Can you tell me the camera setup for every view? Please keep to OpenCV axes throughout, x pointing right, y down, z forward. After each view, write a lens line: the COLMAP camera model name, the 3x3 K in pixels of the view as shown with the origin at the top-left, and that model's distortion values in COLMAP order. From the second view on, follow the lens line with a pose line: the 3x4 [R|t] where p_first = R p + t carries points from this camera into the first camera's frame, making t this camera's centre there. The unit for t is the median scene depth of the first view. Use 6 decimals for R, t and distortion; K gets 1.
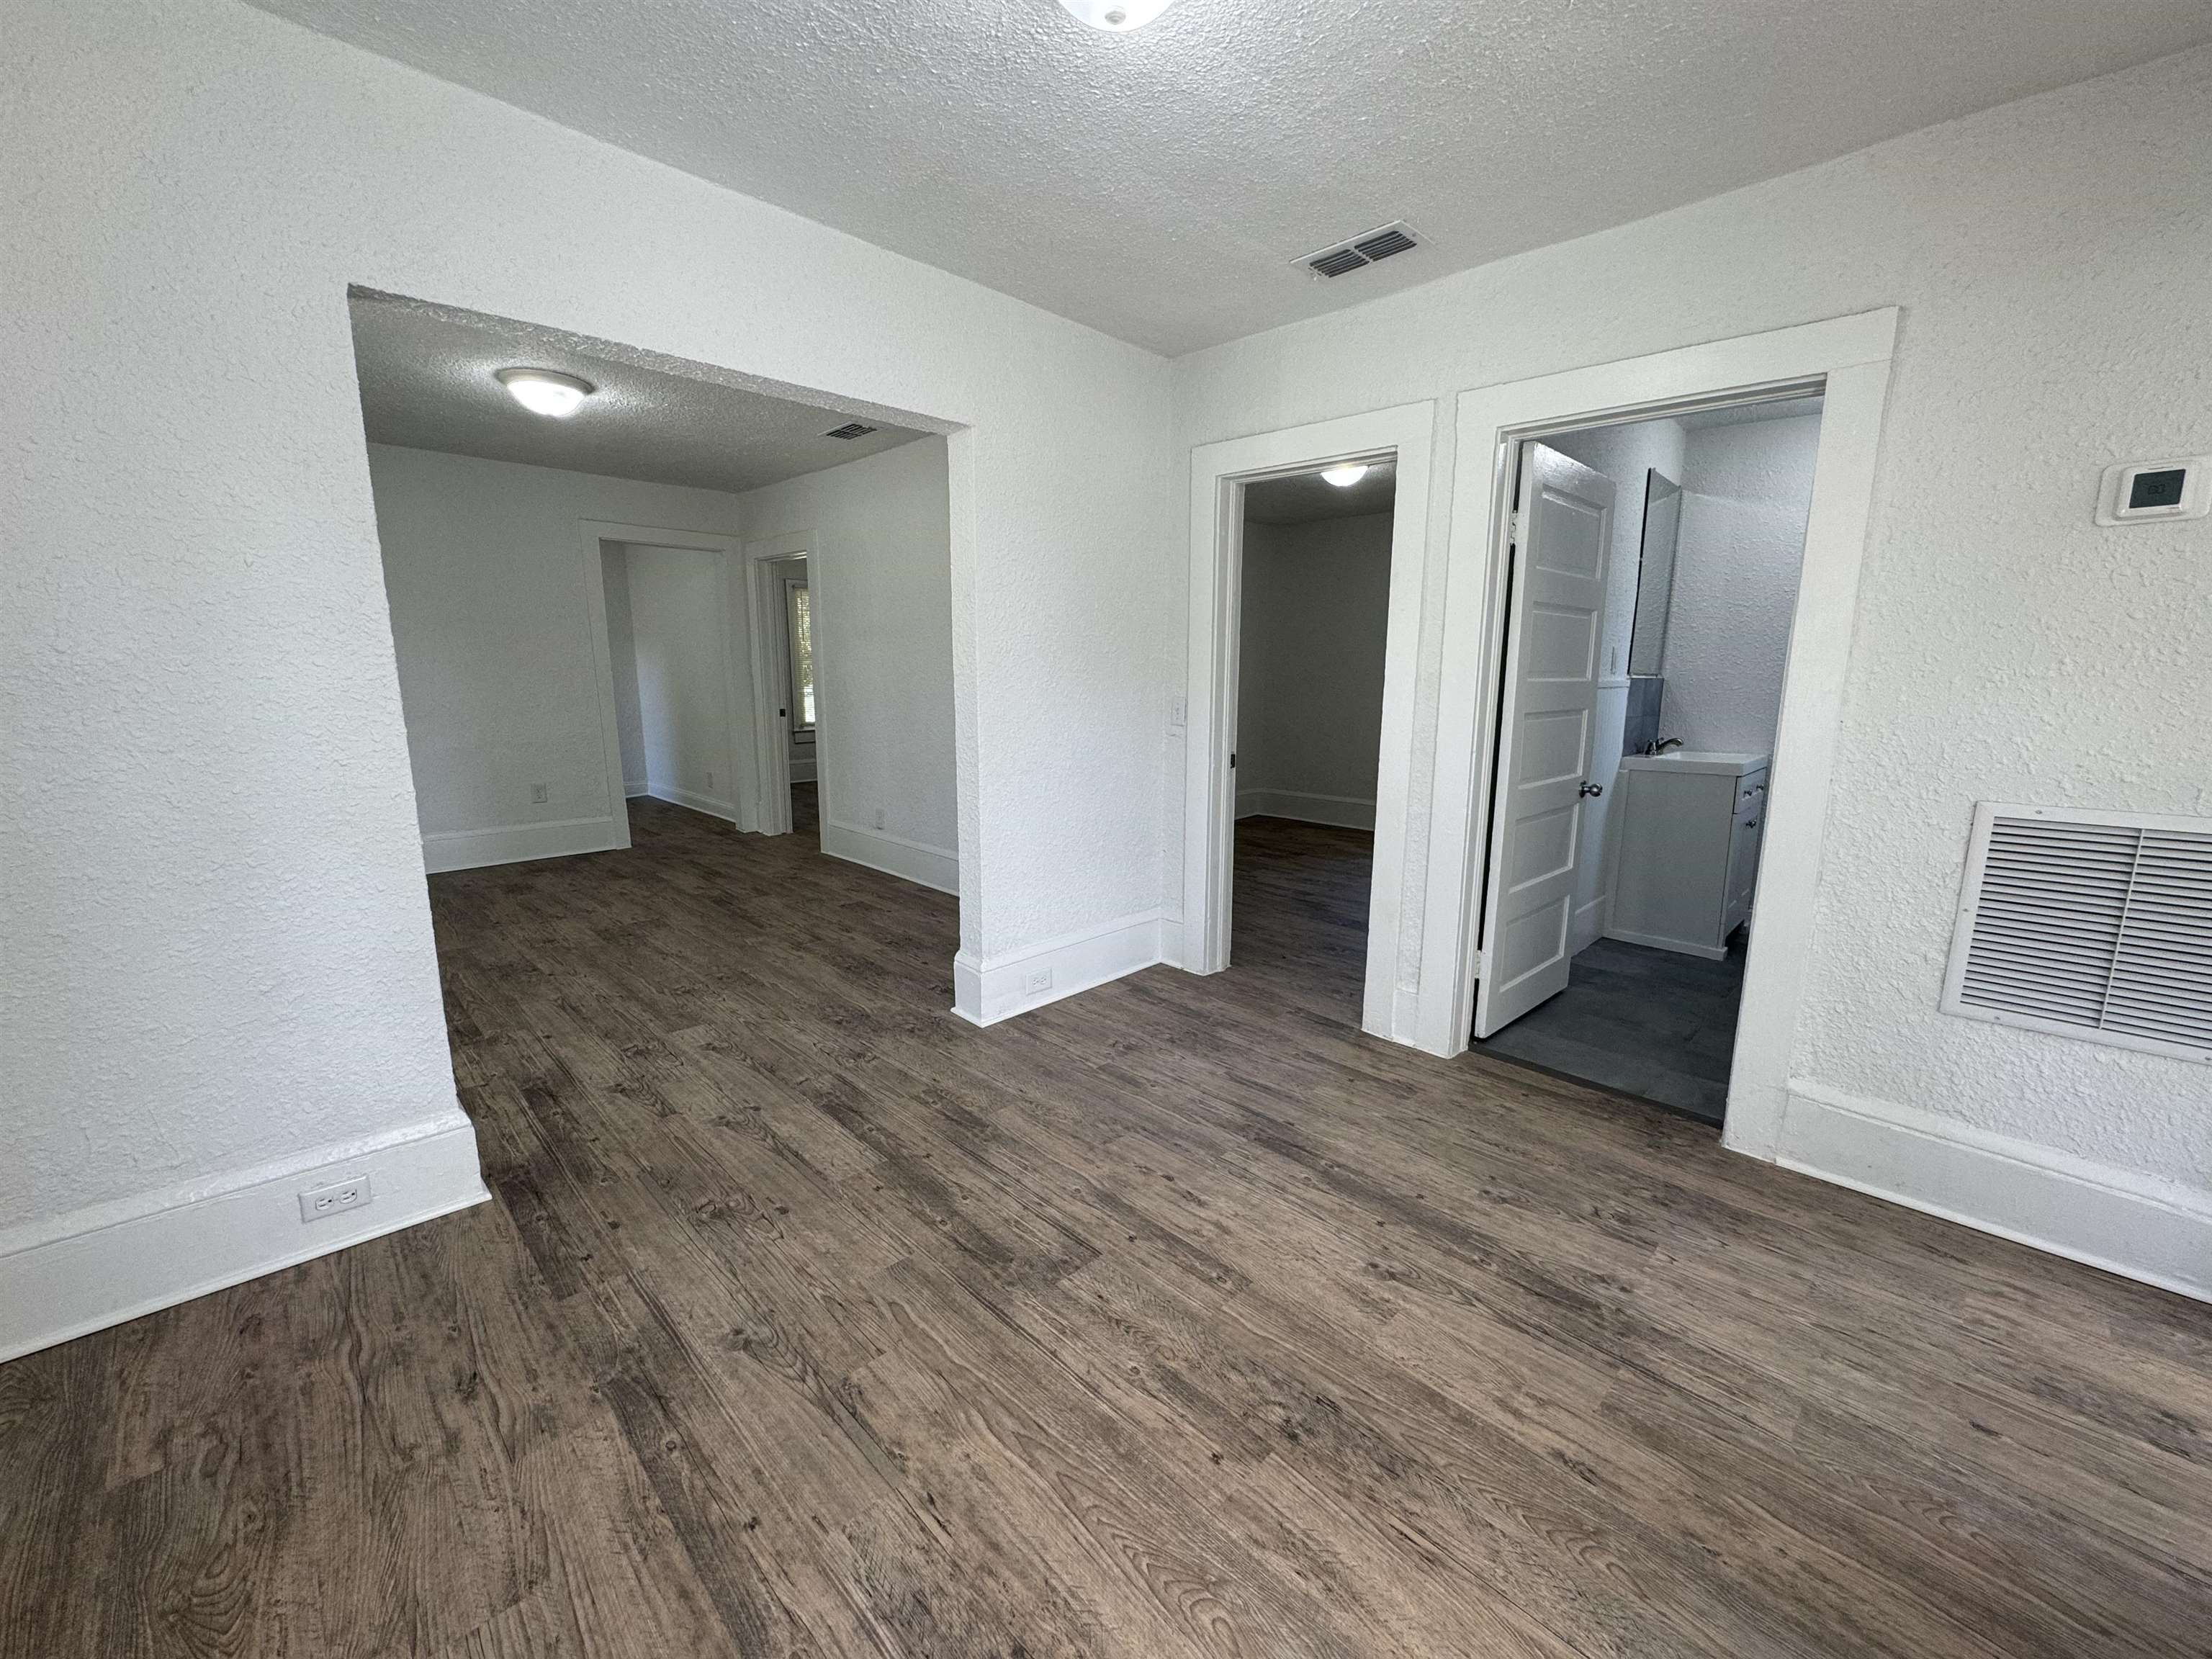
lens RADIAL K [[882.0, 0, 1104.8], [0, 882.0, 823.9], [0, 0, 1]] dist [-0.002431, 0.000501]
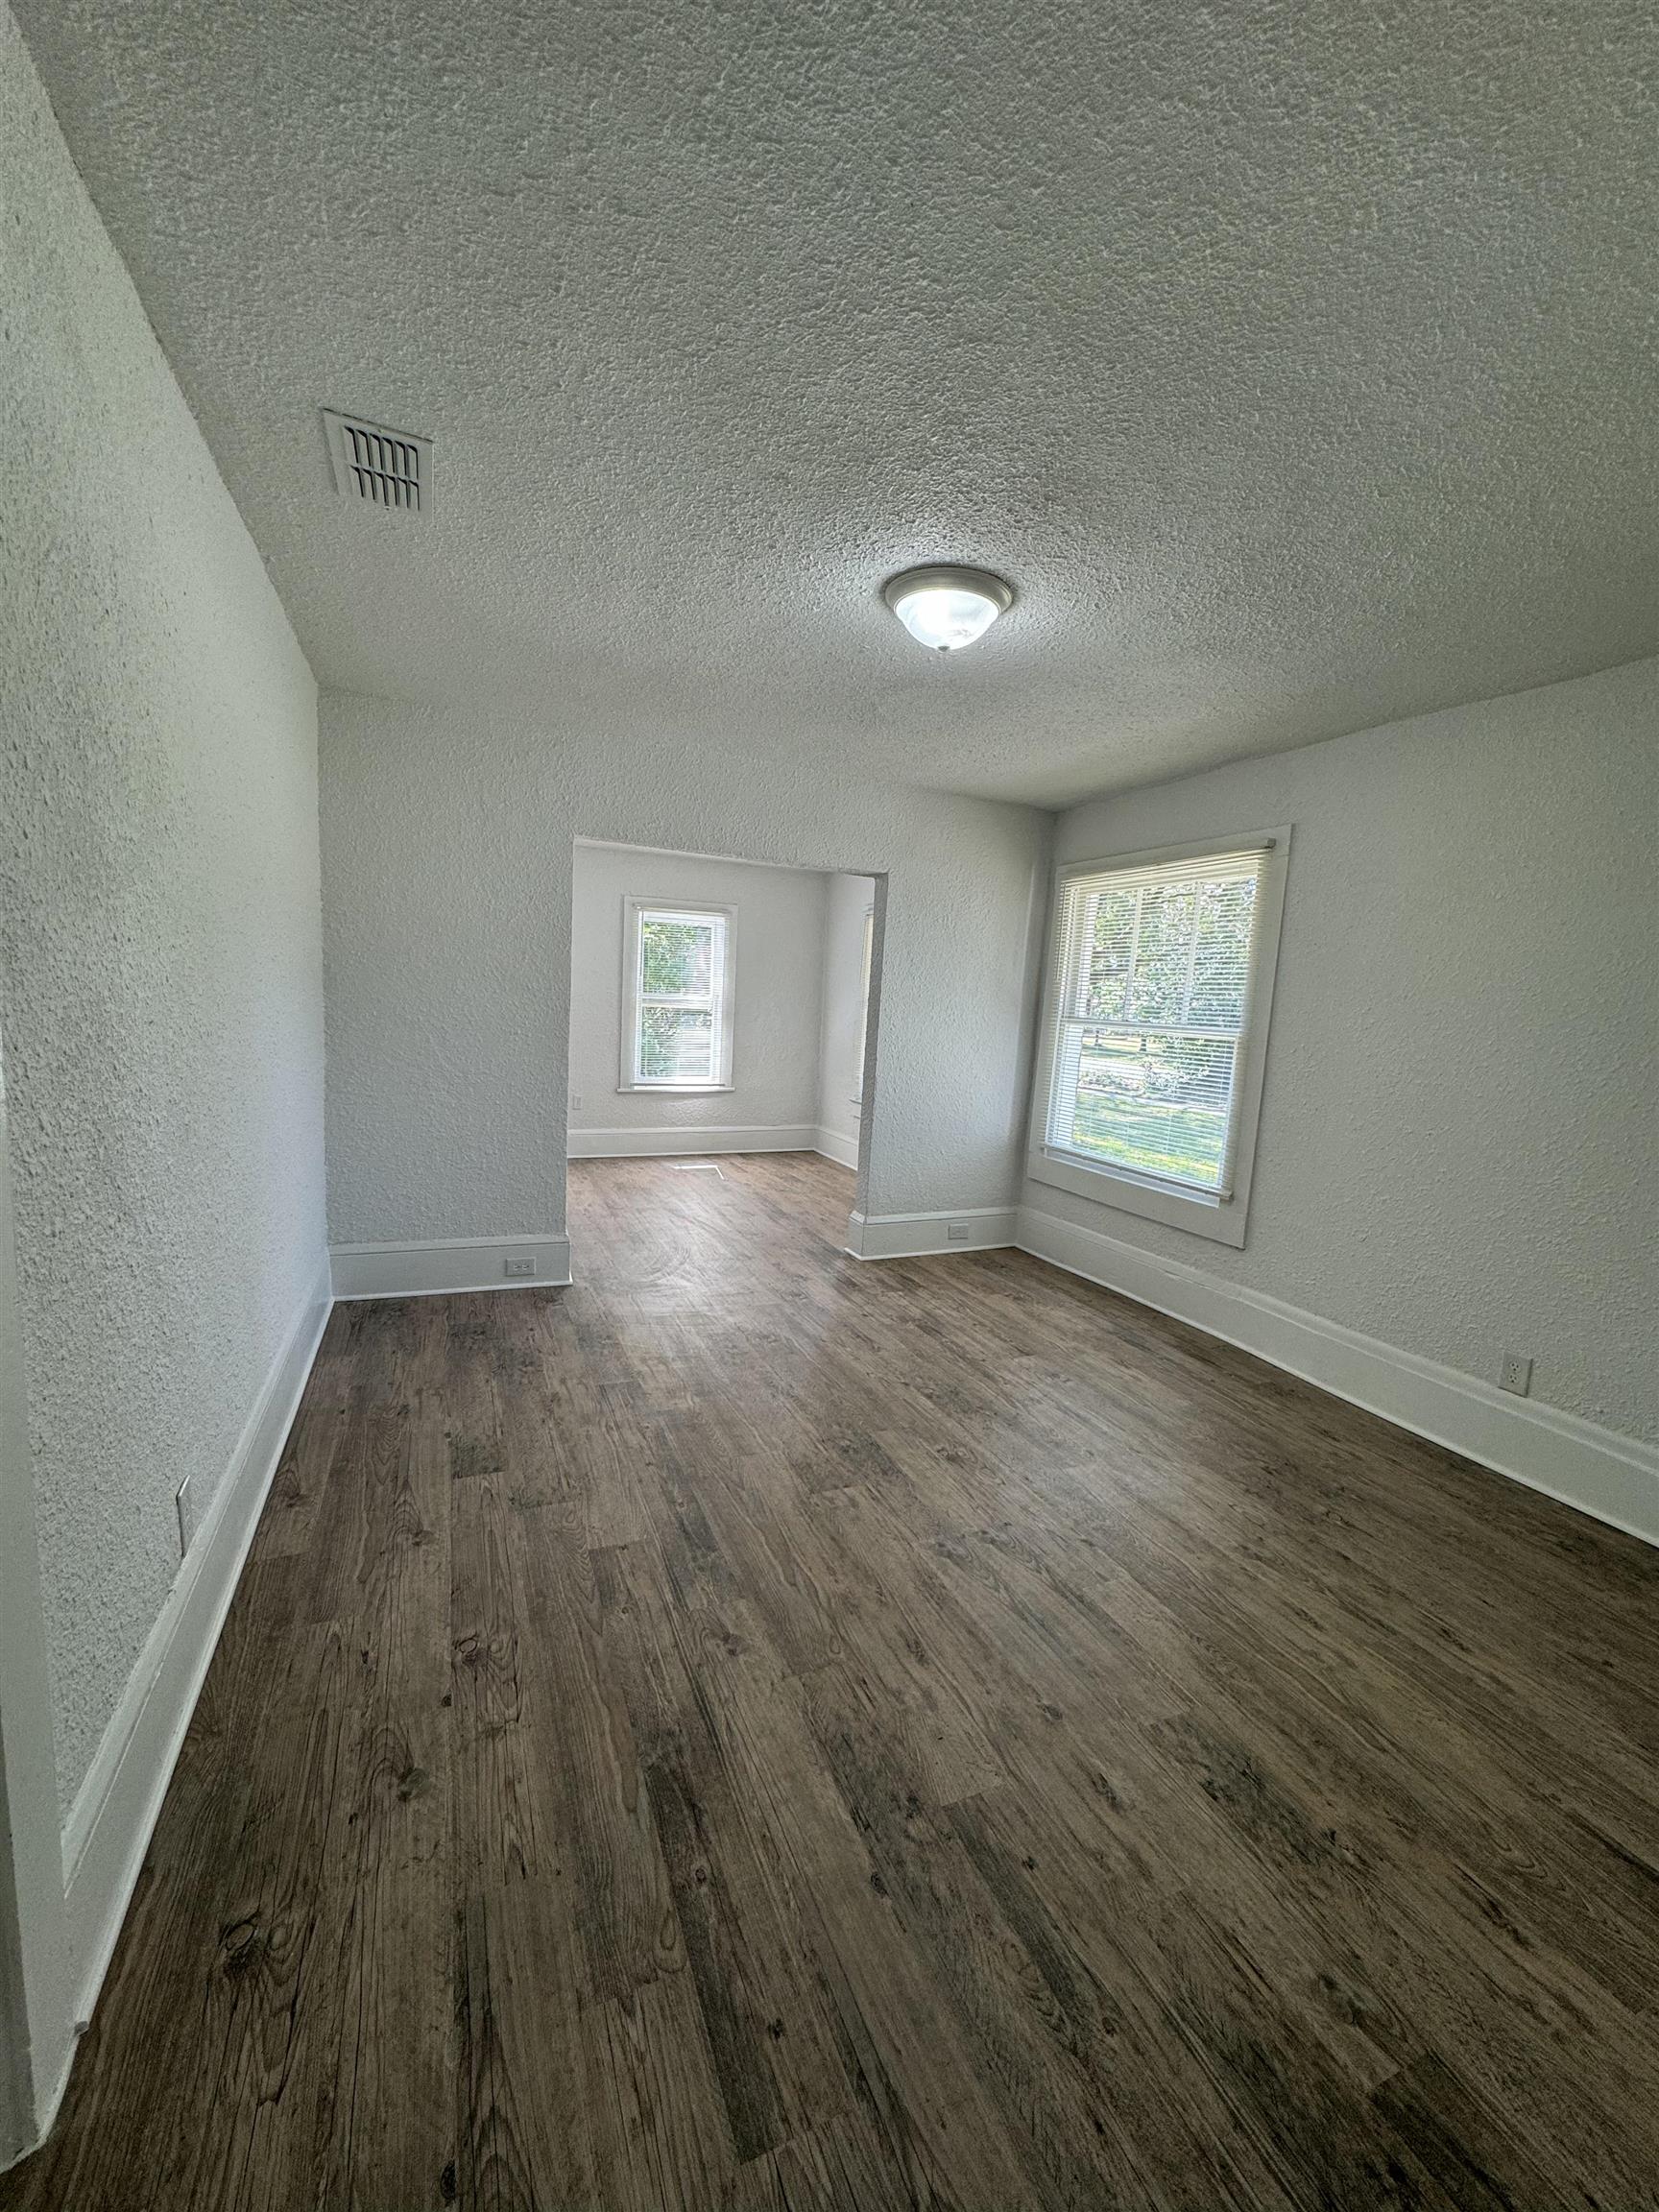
lens RADIAL K [[882.0, 0, 827.9], [0, 882.0, 1102.8], [0, 0, 1]] dist [-0.002431, 0.000501]
pose [[-0.930845, -0.098415, 0.351912, -0.778405], [0.003739, 0.960433, 0.278484, -0.319390], [-0.365396, 0.260542, -0.893646, 1.617490]]
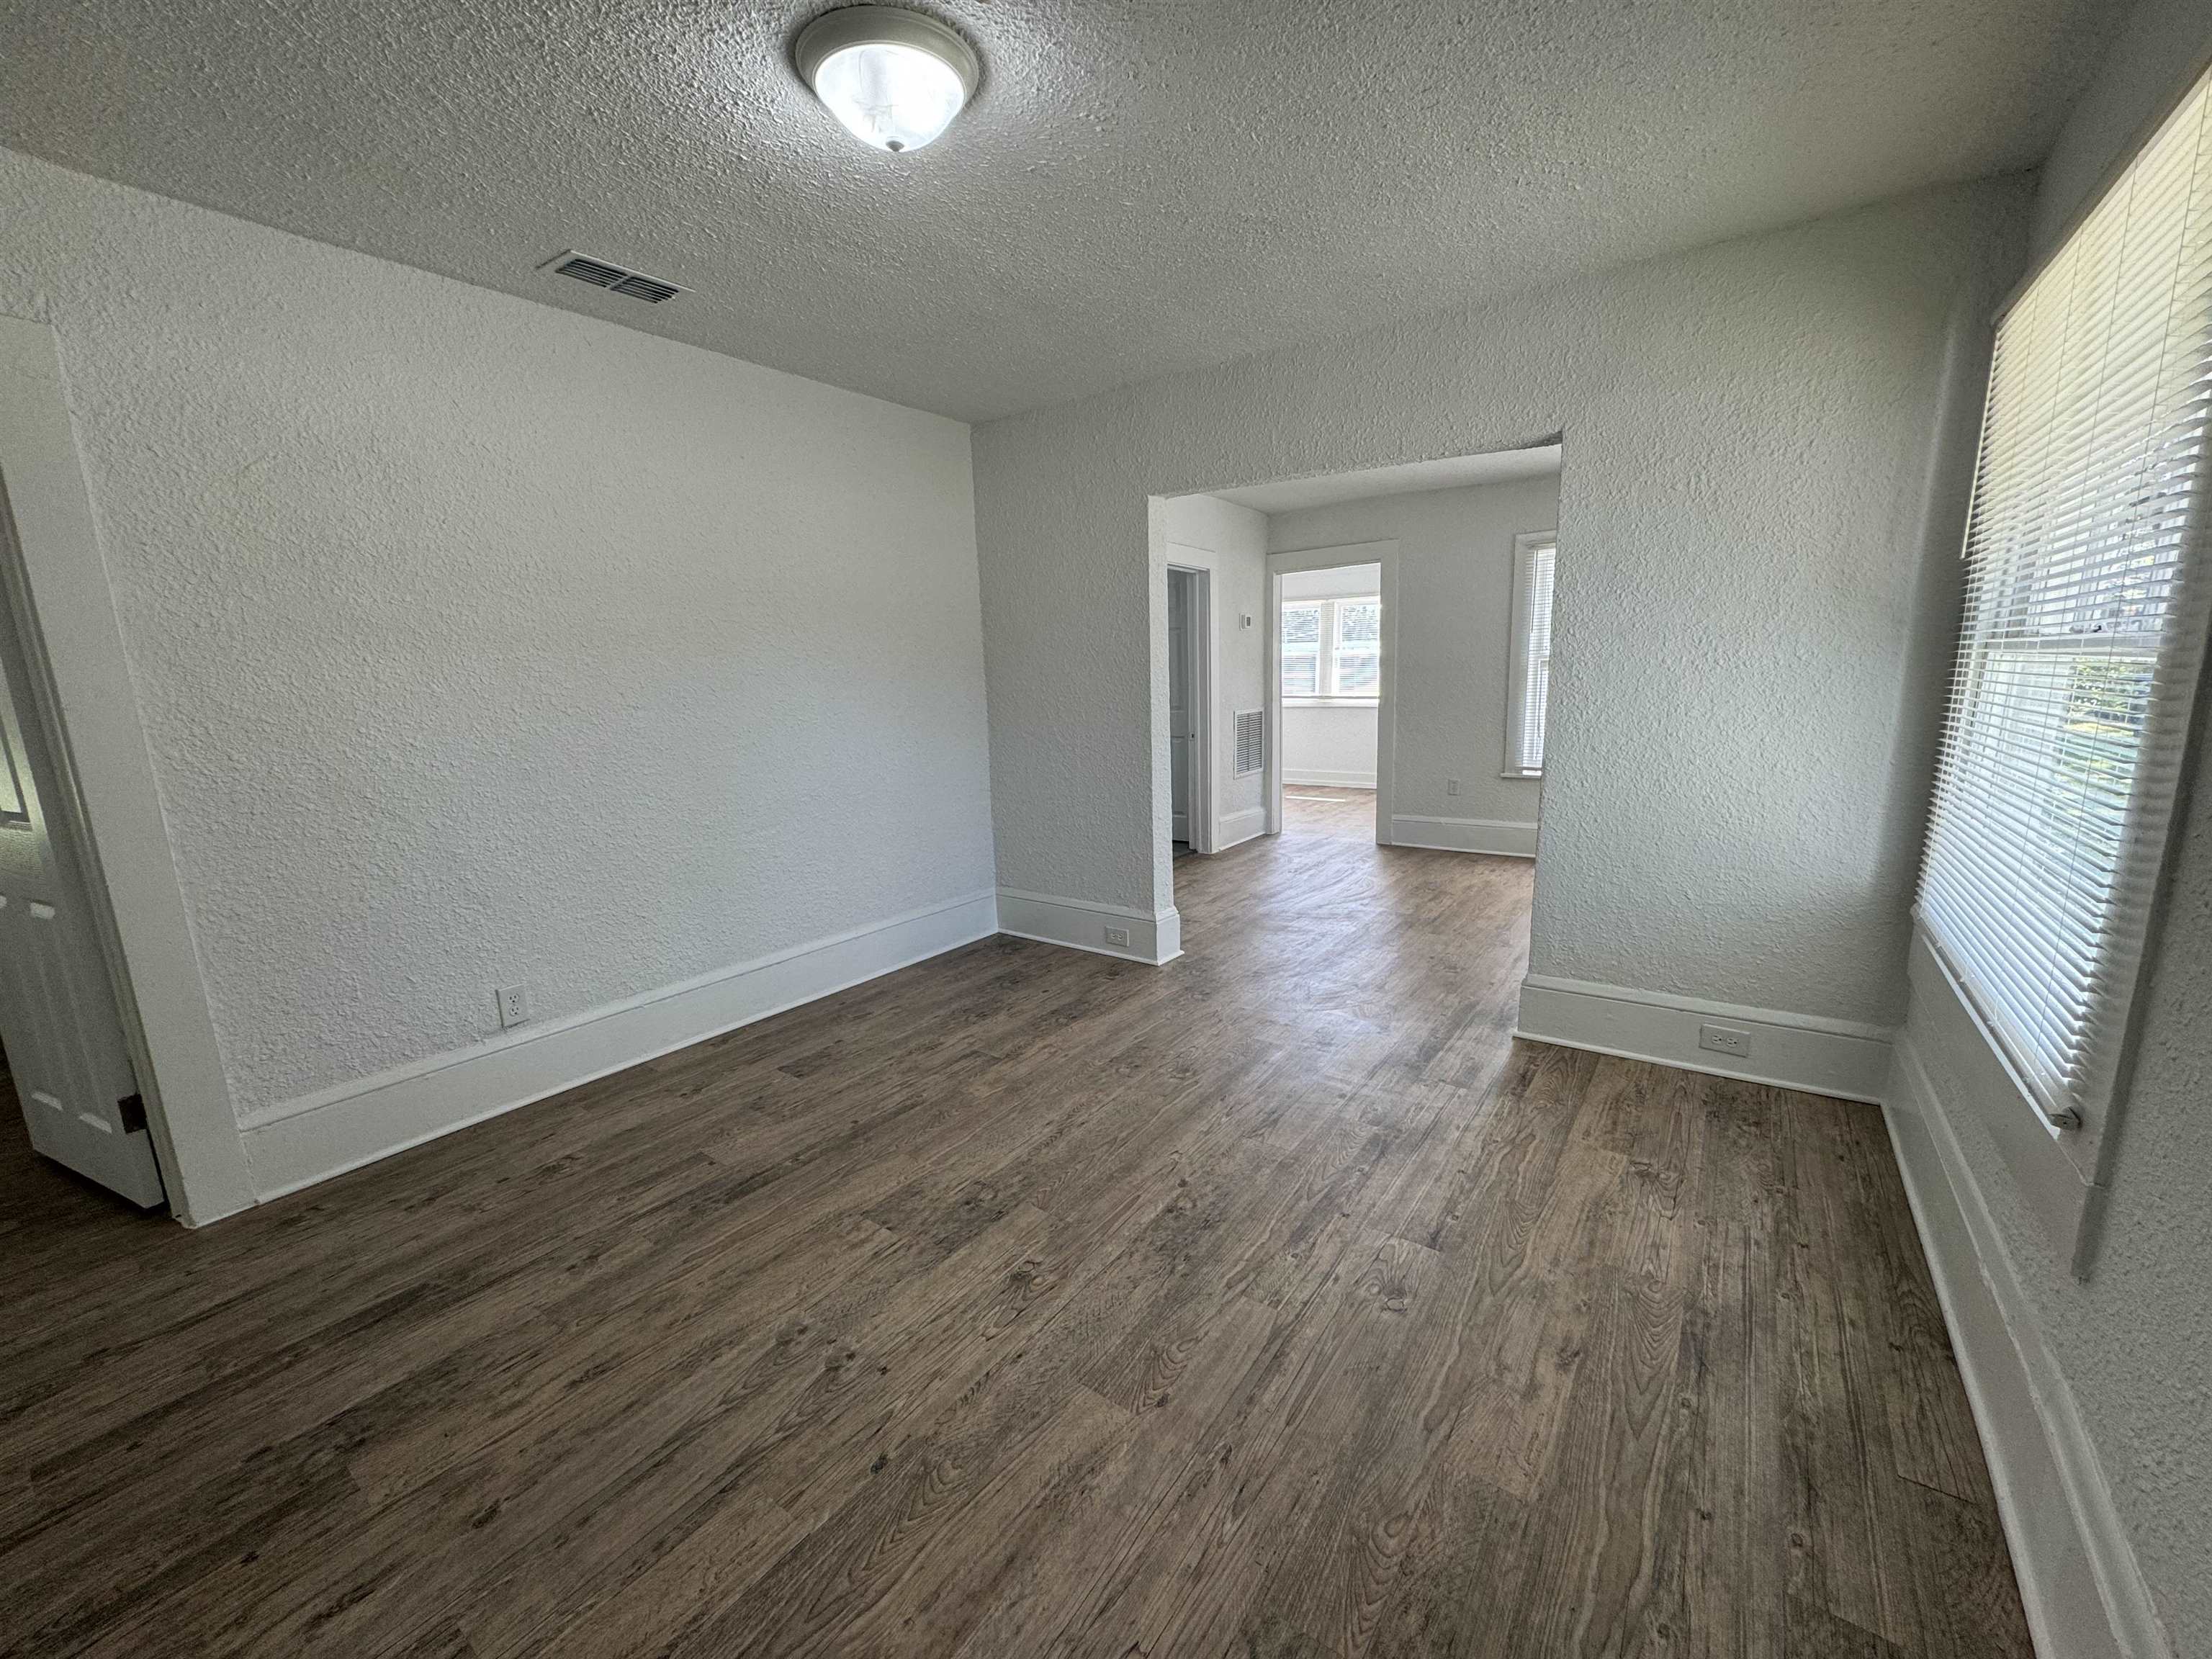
lens RADIAL K [[882.0, 0, 1105.8], [0, 882.0, 825.2], [0, 0, 1]] dist [-0.002431, 0.000501]
pose [[-0.168280, -0.174877, 0.970103, -1.101365], [0.197702, 0.958153, 0.207018, -0.200601], [-0.965710, 0.226629, -0.126665, 0.998353]]
